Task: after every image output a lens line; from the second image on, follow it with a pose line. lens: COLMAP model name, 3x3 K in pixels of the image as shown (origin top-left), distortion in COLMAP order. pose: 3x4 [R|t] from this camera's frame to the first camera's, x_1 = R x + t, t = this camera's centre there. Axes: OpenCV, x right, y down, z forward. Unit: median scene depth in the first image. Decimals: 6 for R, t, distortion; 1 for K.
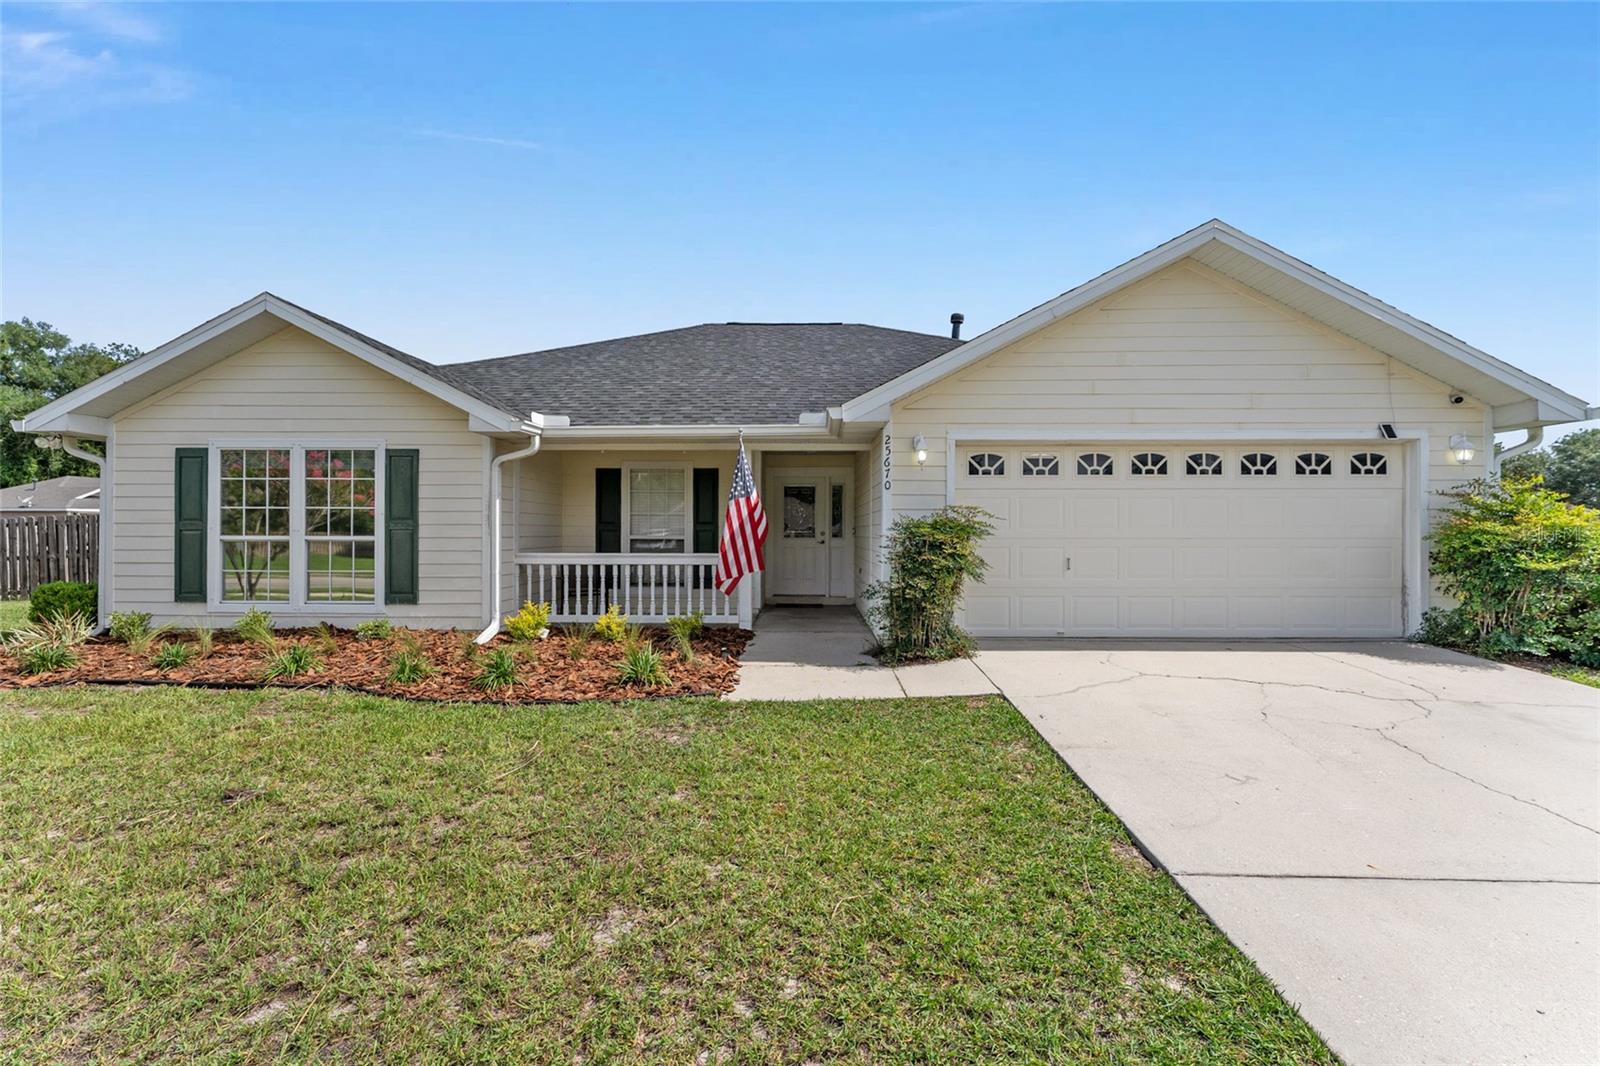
lens RADIAL K [[642.9, 0, 801.8], [0, 642.9, 527.1], [0, 0, 1]] dist [-0.002006, 0.000535]
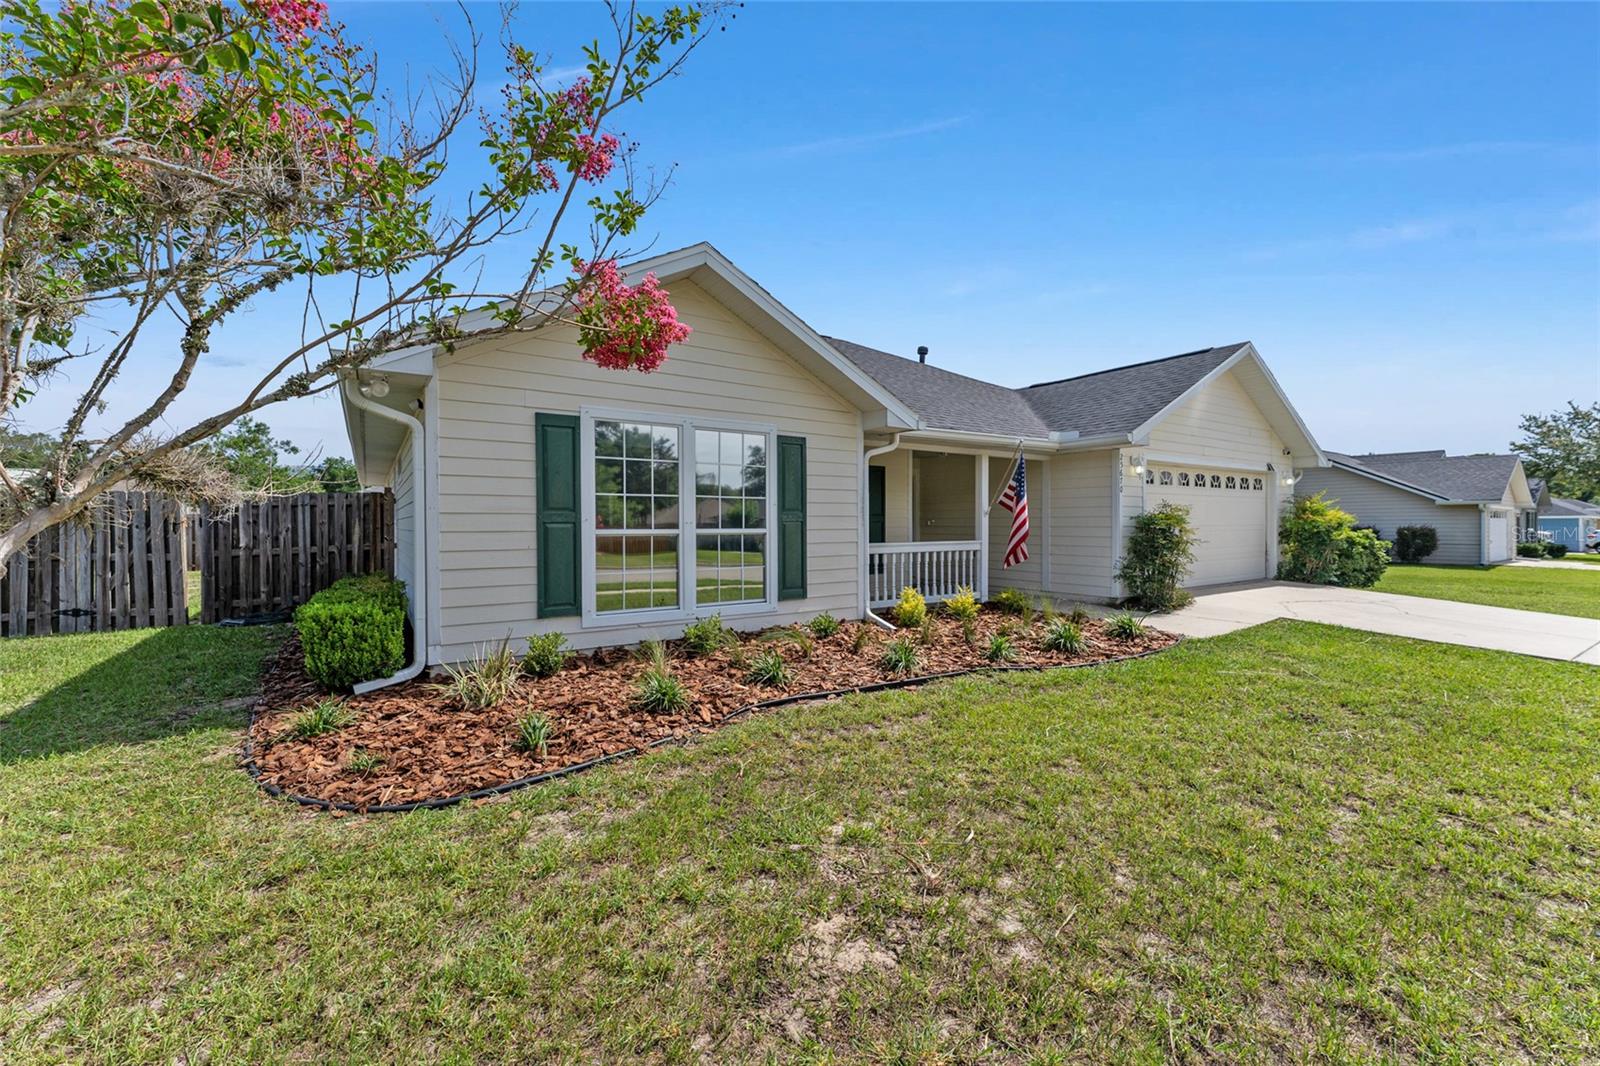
lens RADIAL K [[642.9, 0, 804.0], [0, 642.9, 532.4], [0, 0, 1]] dist [-0.002006, 0.000535]
pose [[0.820182, -0.012987, 0.571955, -1.151579], [0.002542, 0.999815, 0.019058, 0.002175], [-0.572097, -0.014177, 0.820063, 0.209375]]
